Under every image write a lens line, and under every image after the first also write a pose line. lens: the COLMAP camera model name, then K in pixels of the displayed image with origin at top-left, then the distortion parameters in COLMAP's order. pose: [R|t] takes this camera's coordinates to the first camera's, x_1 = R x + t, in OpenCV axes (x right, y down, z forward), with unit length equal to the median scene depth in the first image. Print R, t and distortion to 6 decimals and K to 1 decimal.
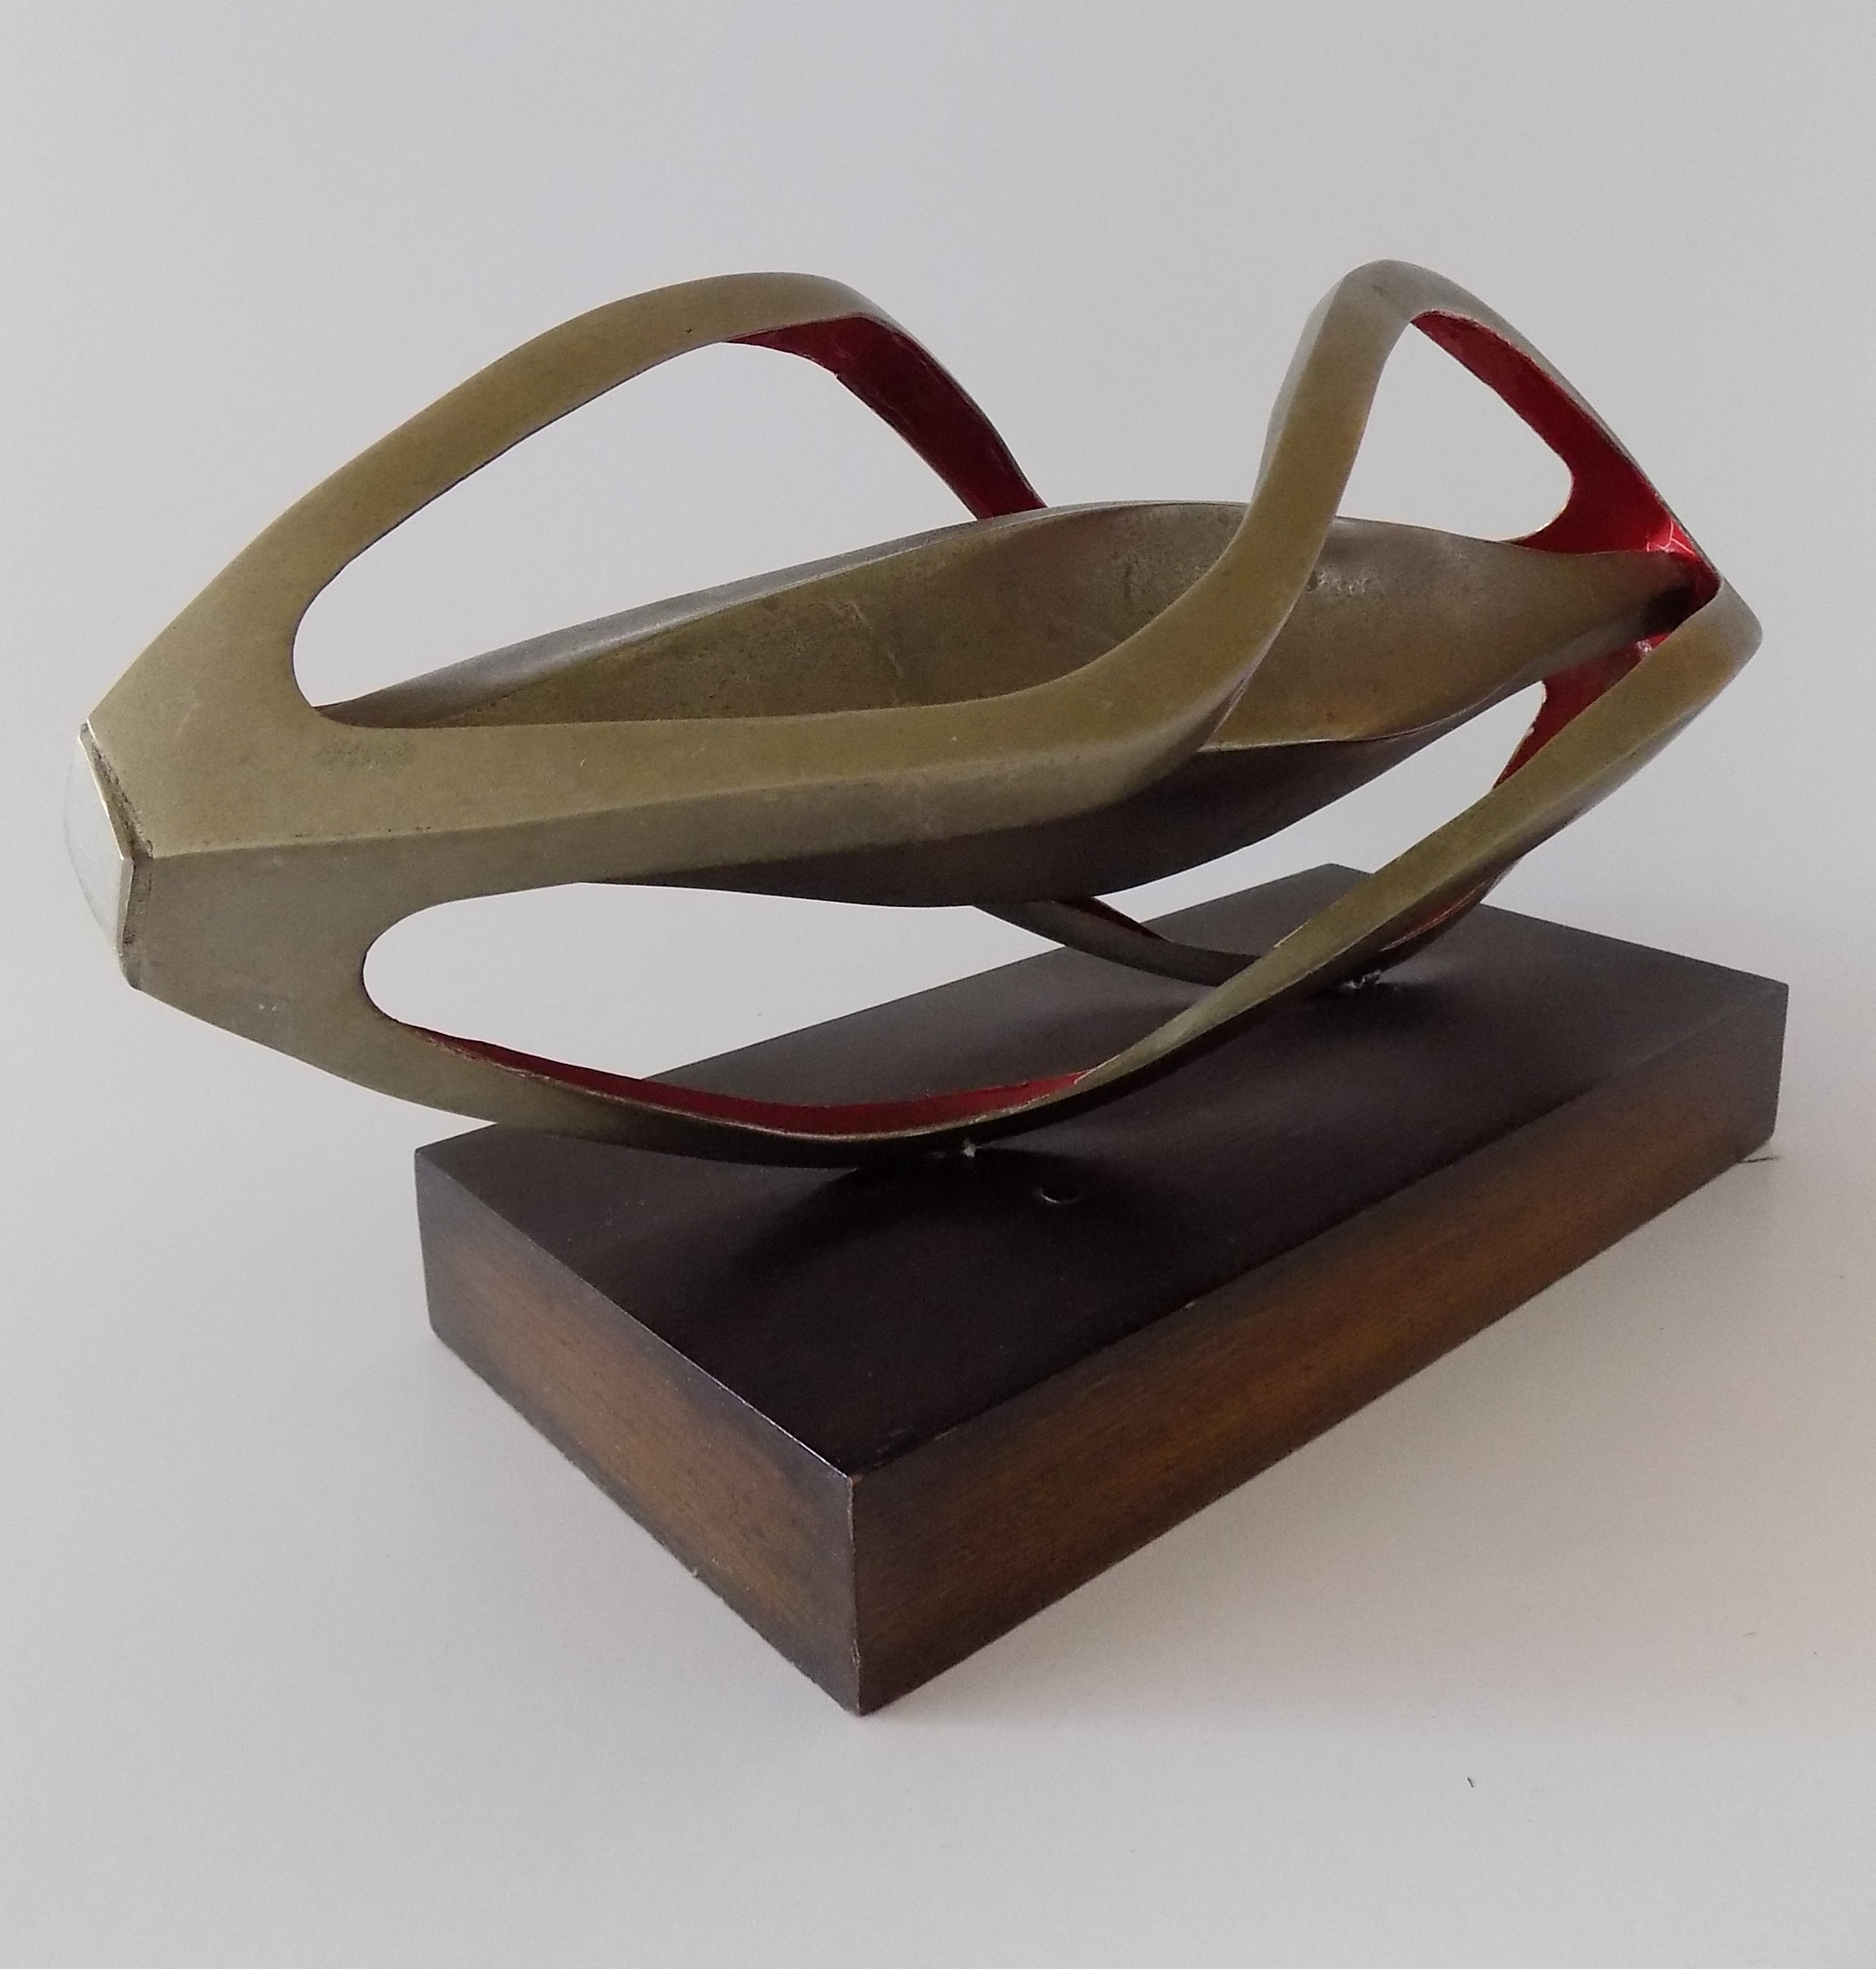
lens RADIAL K [[1782.8, 0, 944.4], [0, 1782.8, 752.5], [0, 0, 1]] dist [-0.042100, -0.004412]
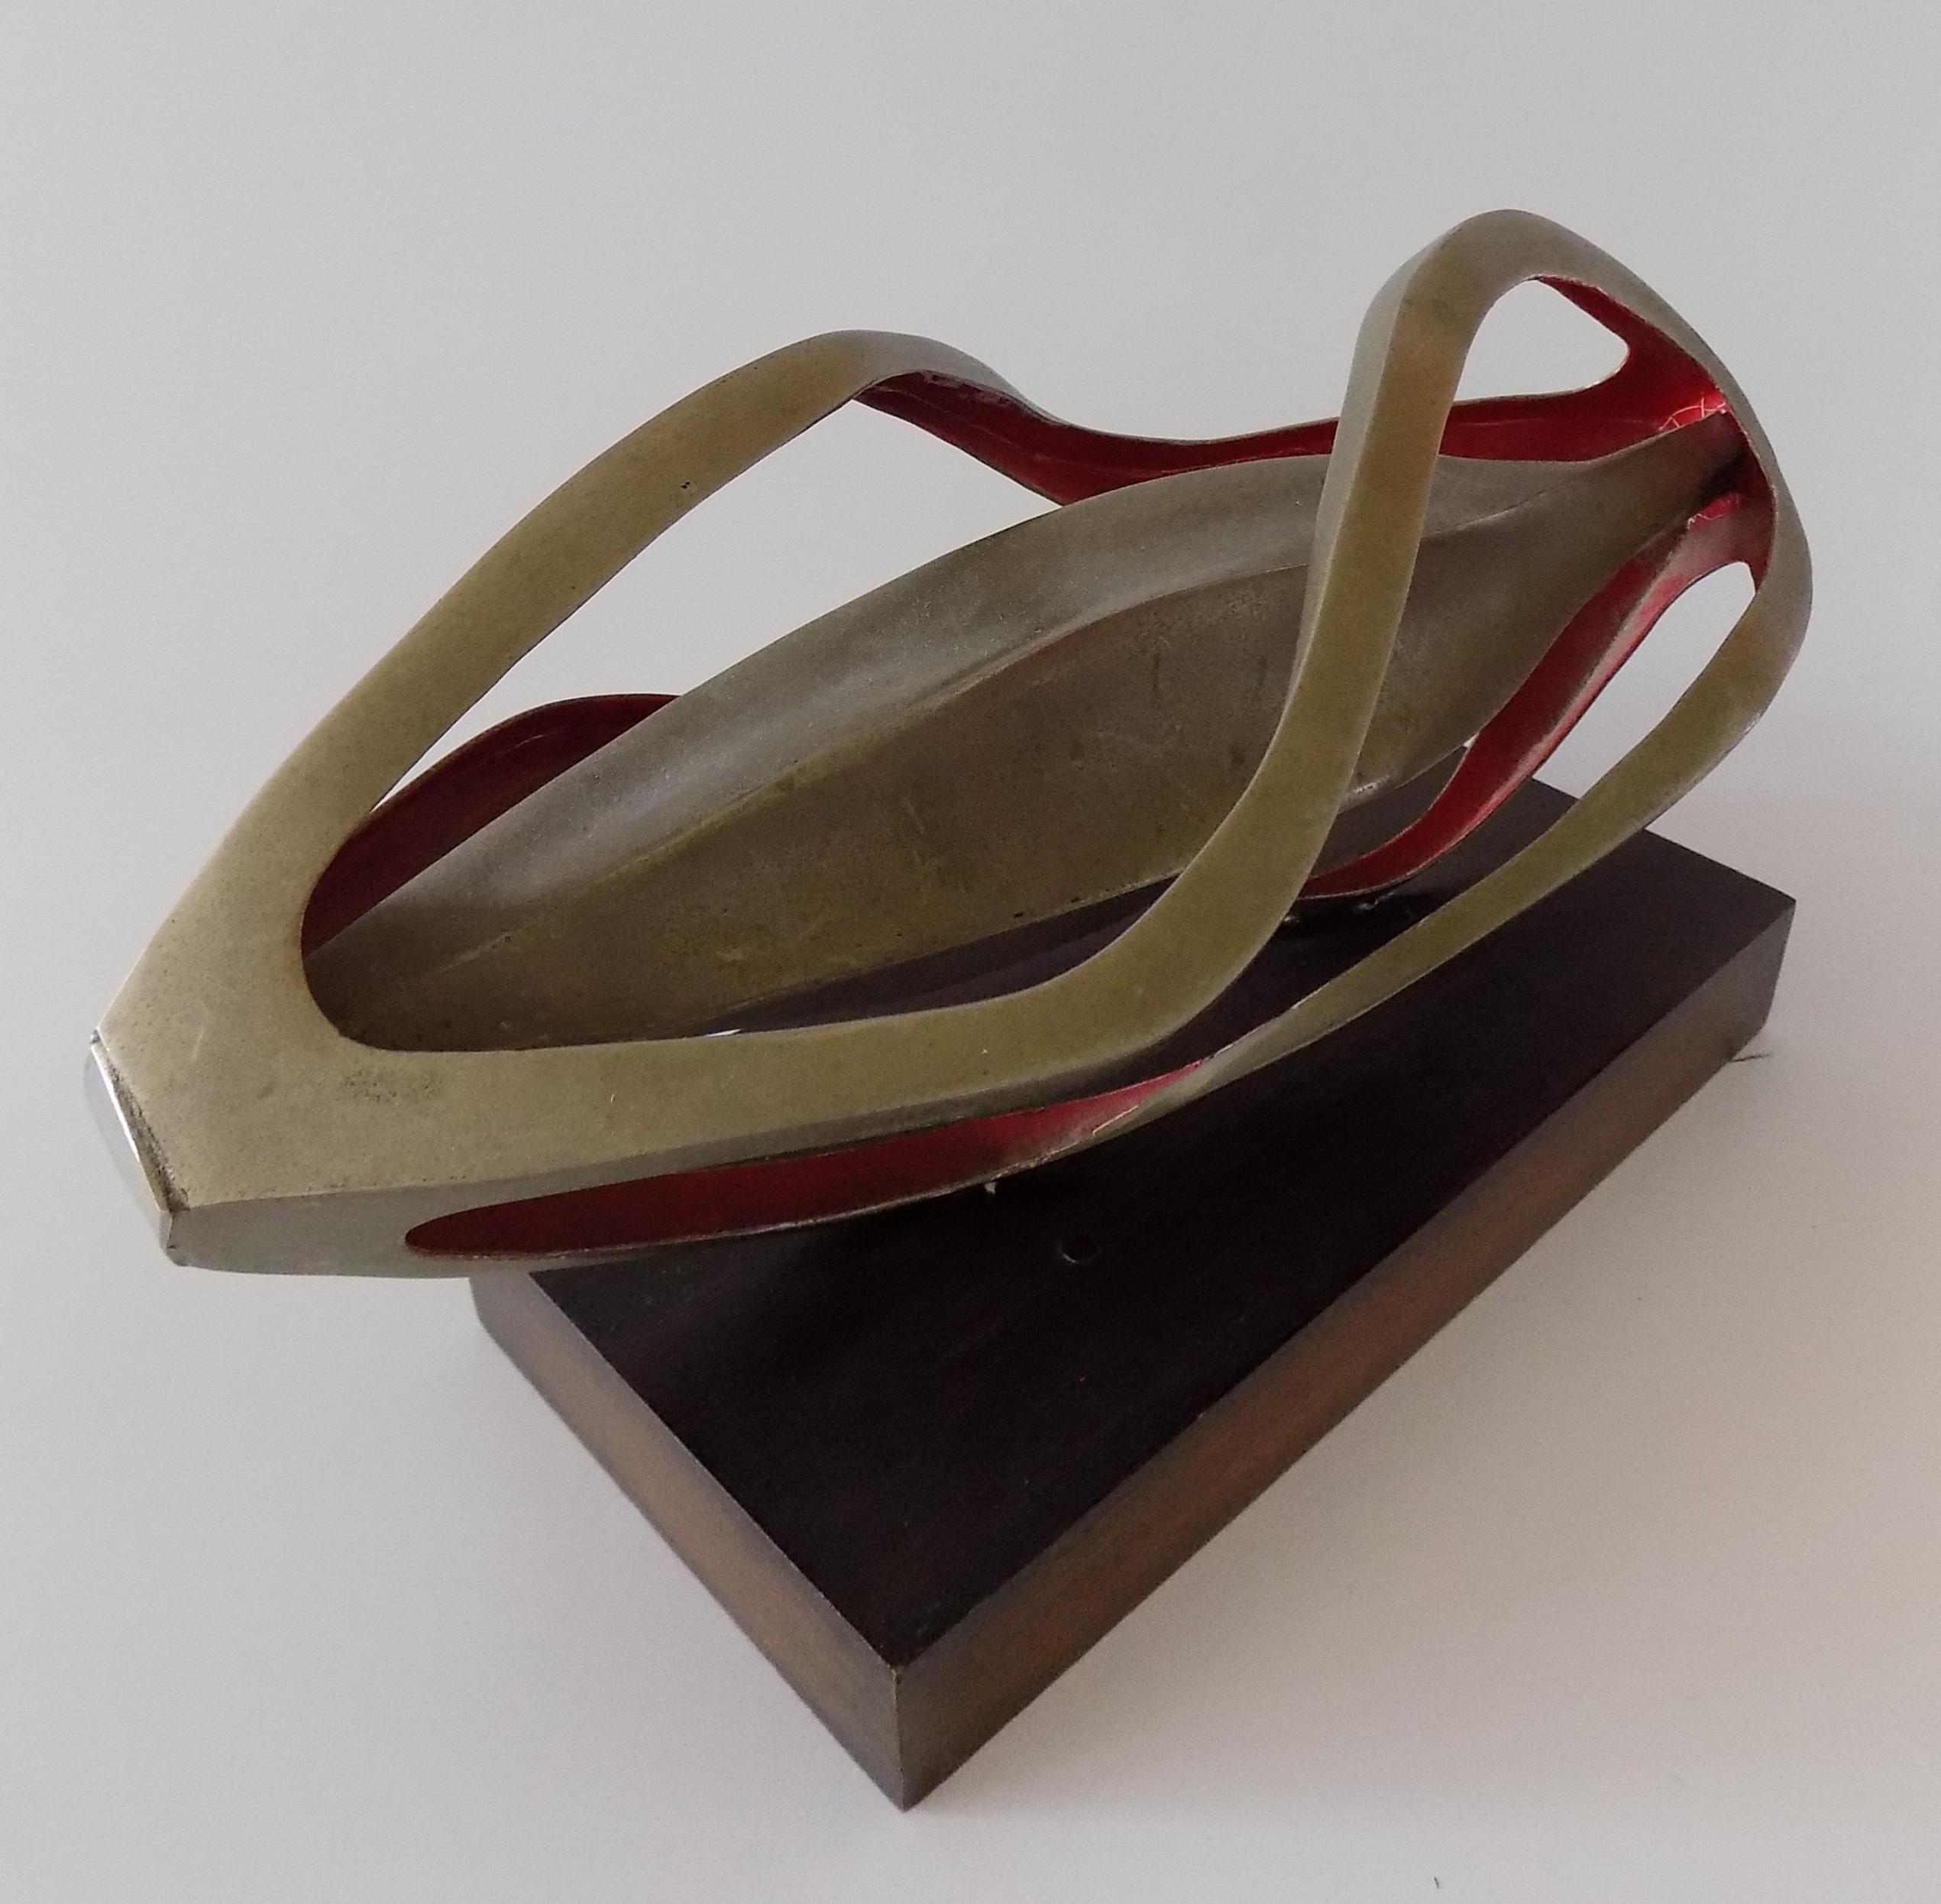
lens RADIAL K [[1845.5, 0, 962.1], [0, 1845.5, 636.7], [0, 0, 1]] dist [-0.049738, 0.025925]
pose [[0.999817, -0.011229, 0.015462, -0.018552], [0.006613, 0.962462, 0.271335, -0.454900], [-0.017928, -0.271183, 0.962361, 0.070956]]
